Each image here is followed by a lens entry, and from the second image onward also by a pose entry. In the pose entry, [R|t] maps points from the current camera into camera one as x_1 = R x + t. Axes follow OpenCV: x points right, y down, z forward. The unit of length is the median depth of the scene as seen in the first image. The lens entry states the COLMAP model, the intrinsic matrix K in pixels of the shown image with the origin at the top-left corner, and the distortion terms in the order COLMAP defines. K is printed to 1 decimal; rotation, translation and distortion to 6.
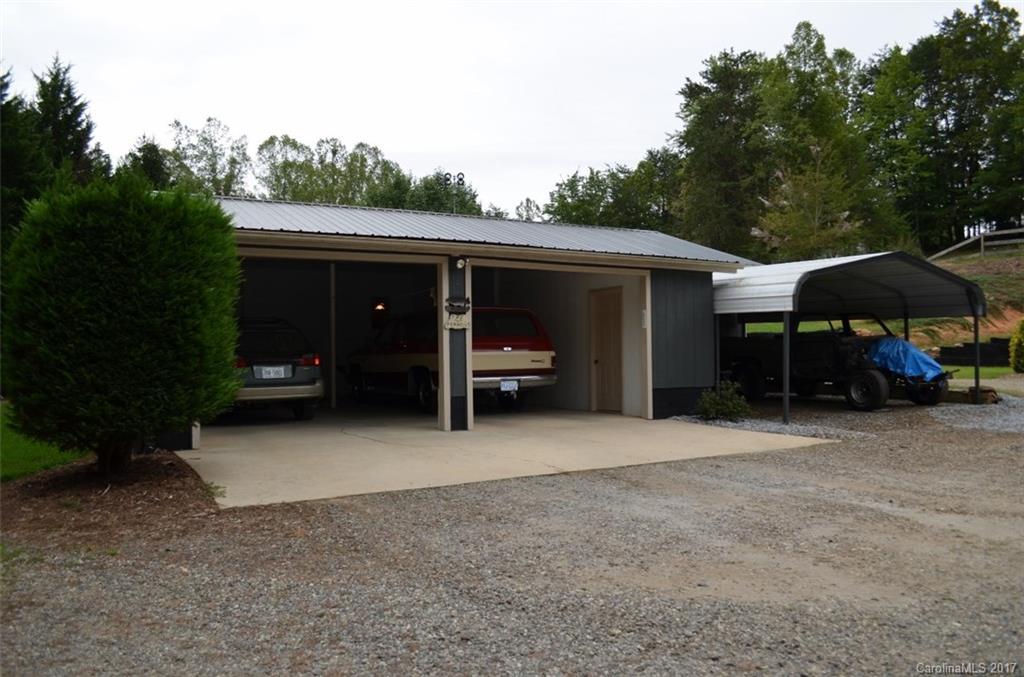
lens RADIAL K [[811.8, 0, 512.0], [0, 811.8, 338.5], [0, 0, 1]] dist [-0.079428, 0.008344]
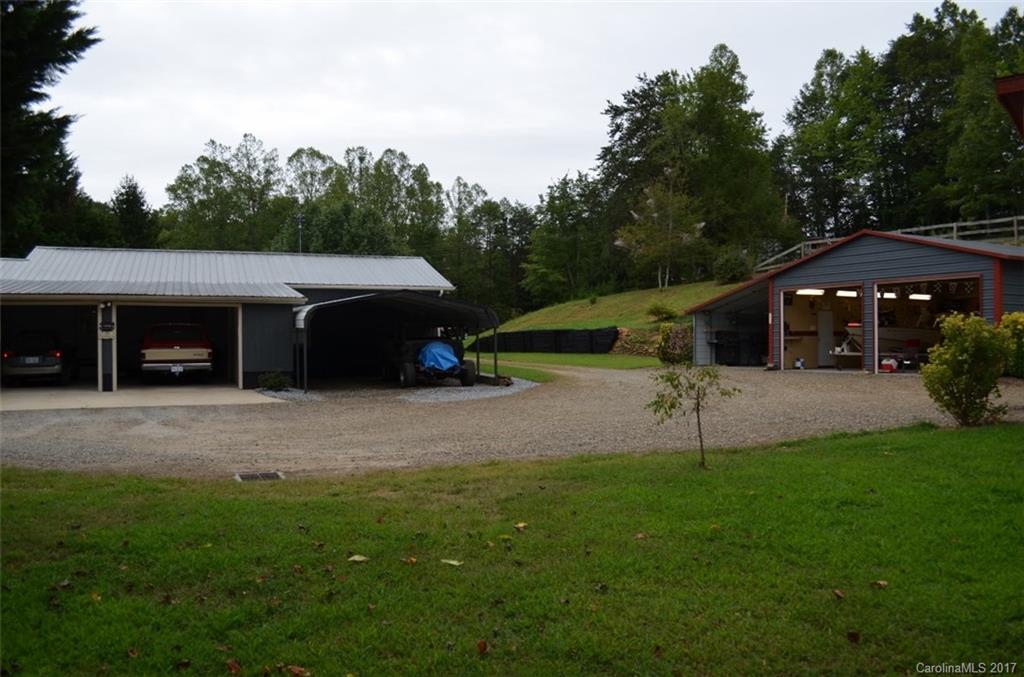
lens RADIAL K [[811.8, 0, 512.0], [0, 811.8, 338.5], [0, 0, 1]] dist [-0.079428, 0.008344]
pose [[0.991515, 0.006370, -0.129834, 0.172859], [-0.003718, 0.999780, 0.020660, -0.008422], [0.129937, -0.020002, 0.991320, -0.113629]]
